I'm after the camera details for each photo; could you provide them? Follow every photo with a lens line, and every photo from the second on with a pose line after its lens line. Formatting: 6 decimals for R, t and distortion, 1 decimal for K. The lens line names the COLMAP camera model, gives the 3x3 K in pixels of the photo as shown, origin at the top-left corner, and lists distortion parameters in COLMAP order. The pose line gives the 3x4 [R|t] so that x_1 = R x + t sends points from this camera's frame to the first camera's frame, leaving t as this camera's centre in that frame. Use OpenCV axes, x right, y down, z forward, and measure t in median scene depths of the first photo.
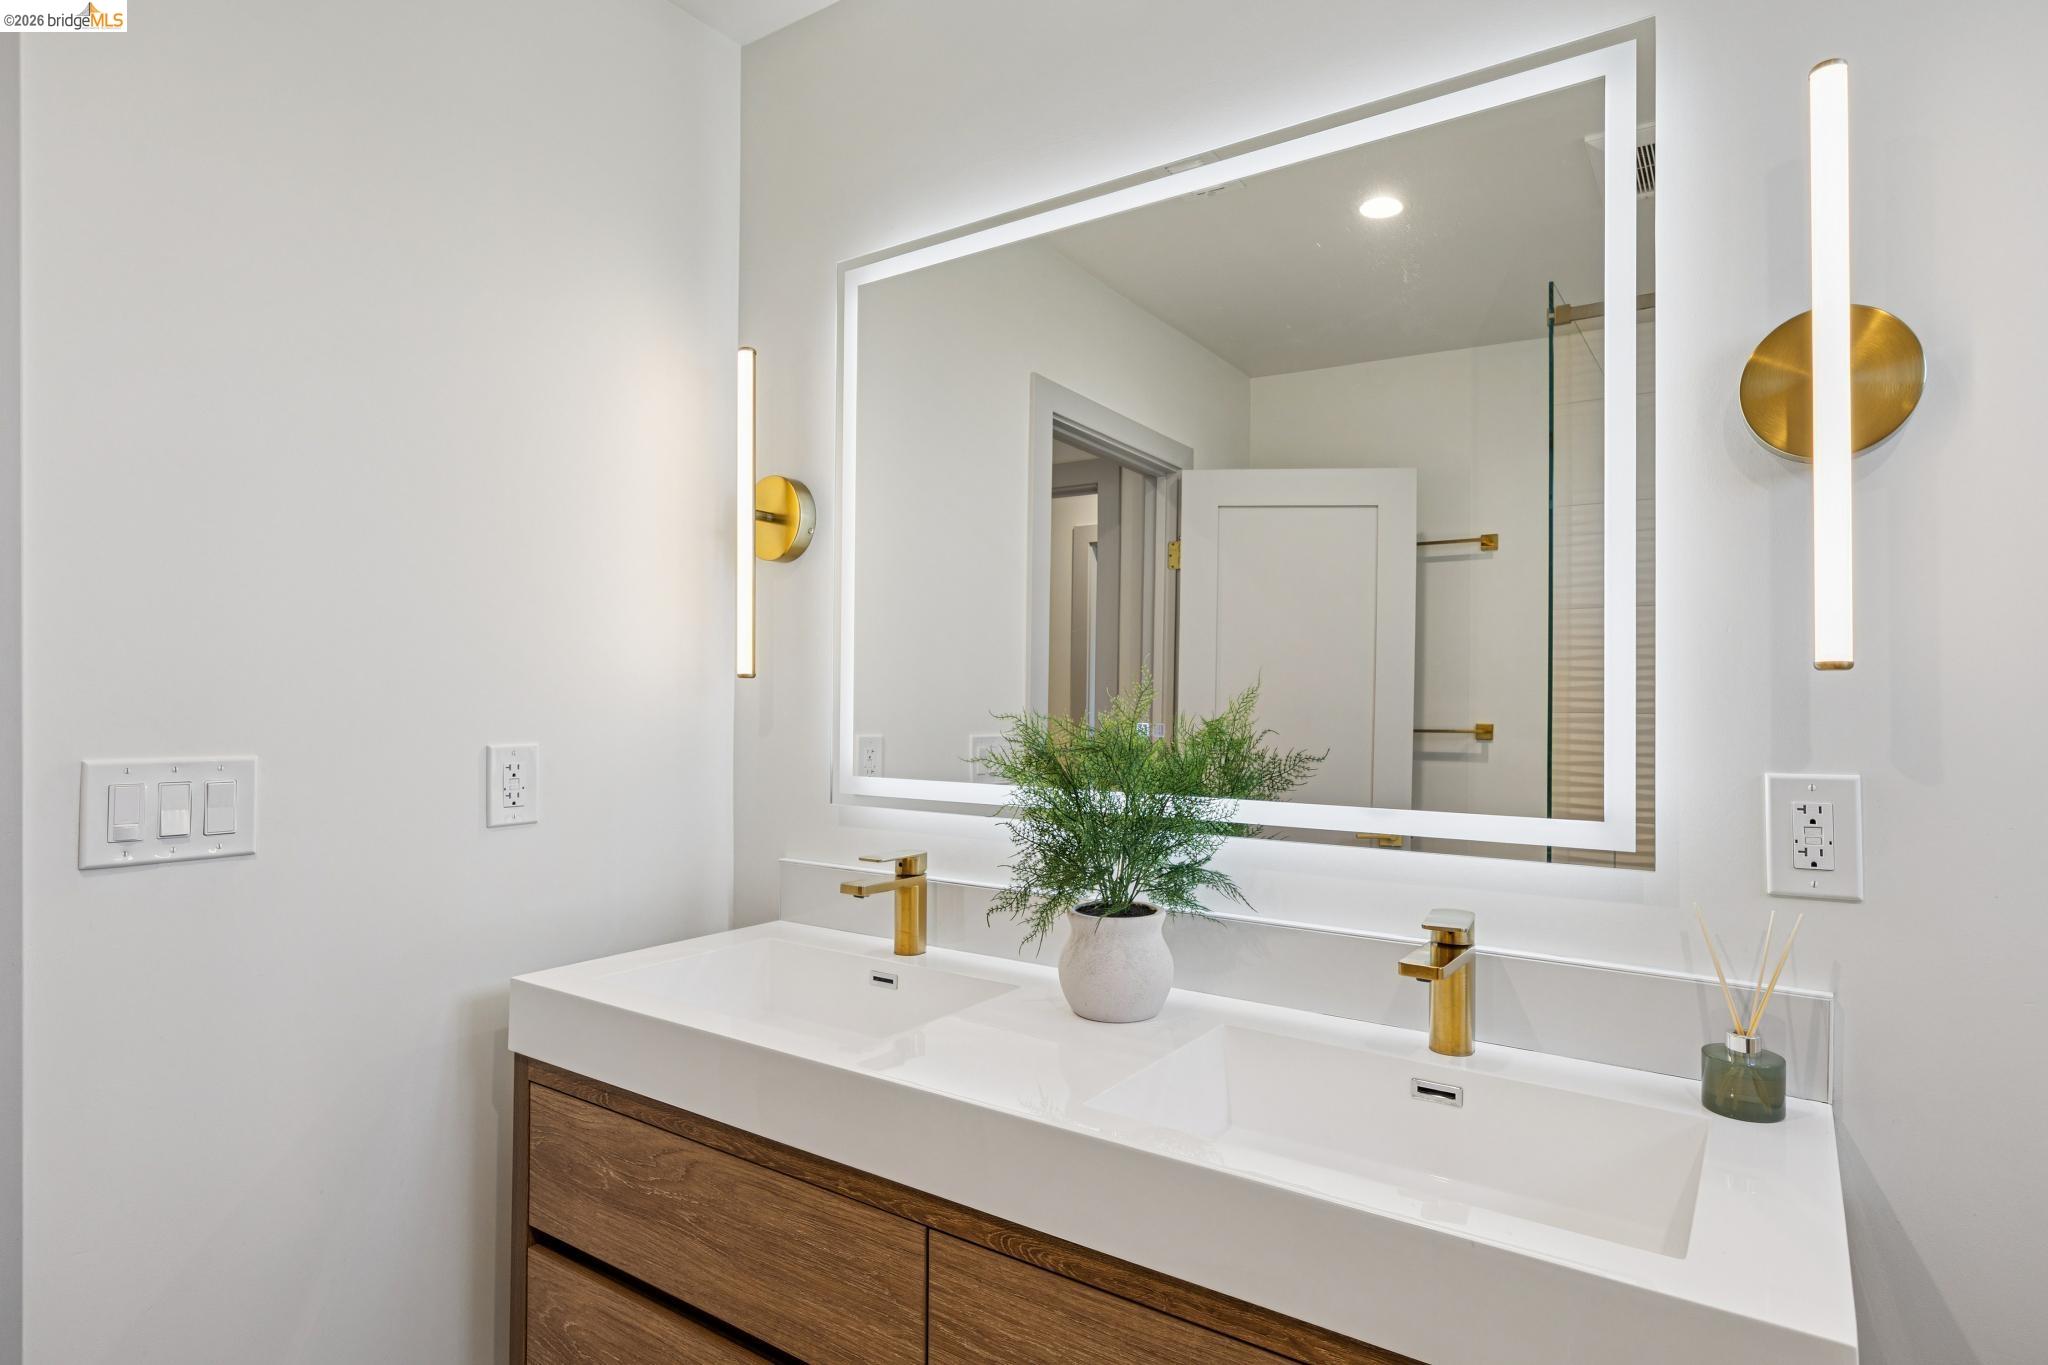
lens RADIAL K [[1082.5, 0, 1024.0], [0, 1082.5, 682.5], [0, 0, 1]] dist [-0.002189, -0.001003]
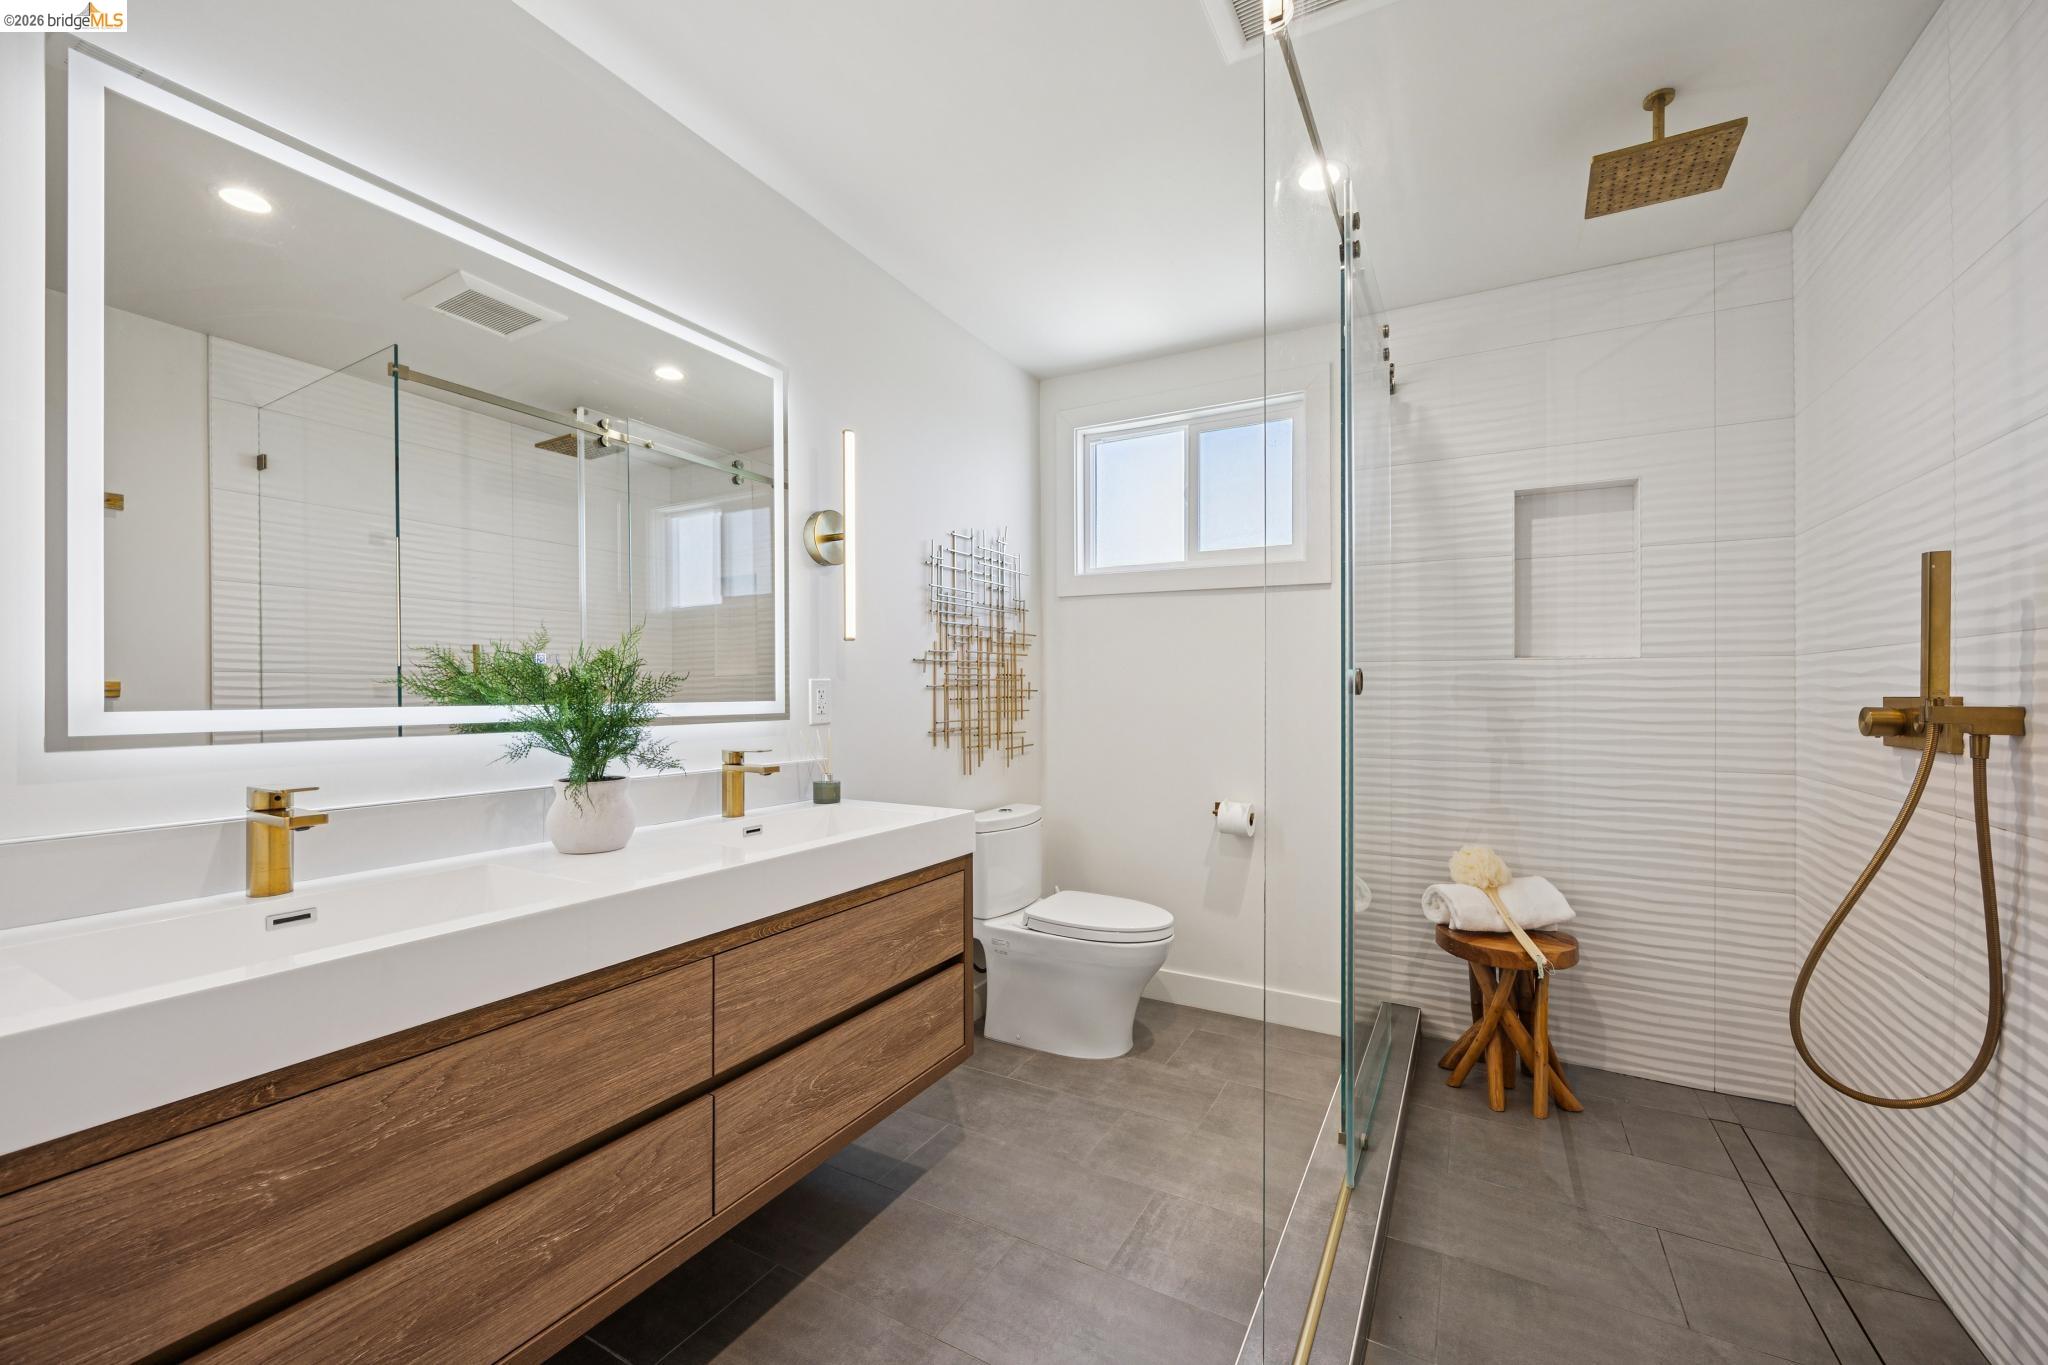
lens RADIAL K [[785.1, 0, 1024.0], [0, 785.1, 682.5], [0, 0, 1]] dist [-0.000494, -0.000034]
pose [[-0.073716, 0.005231, 0.997266, -1.190899], [-0.020528, 0.999766, -0.006762, 0.086984], [-0.997068, -0.020970, -0.073592, 0.582758]]
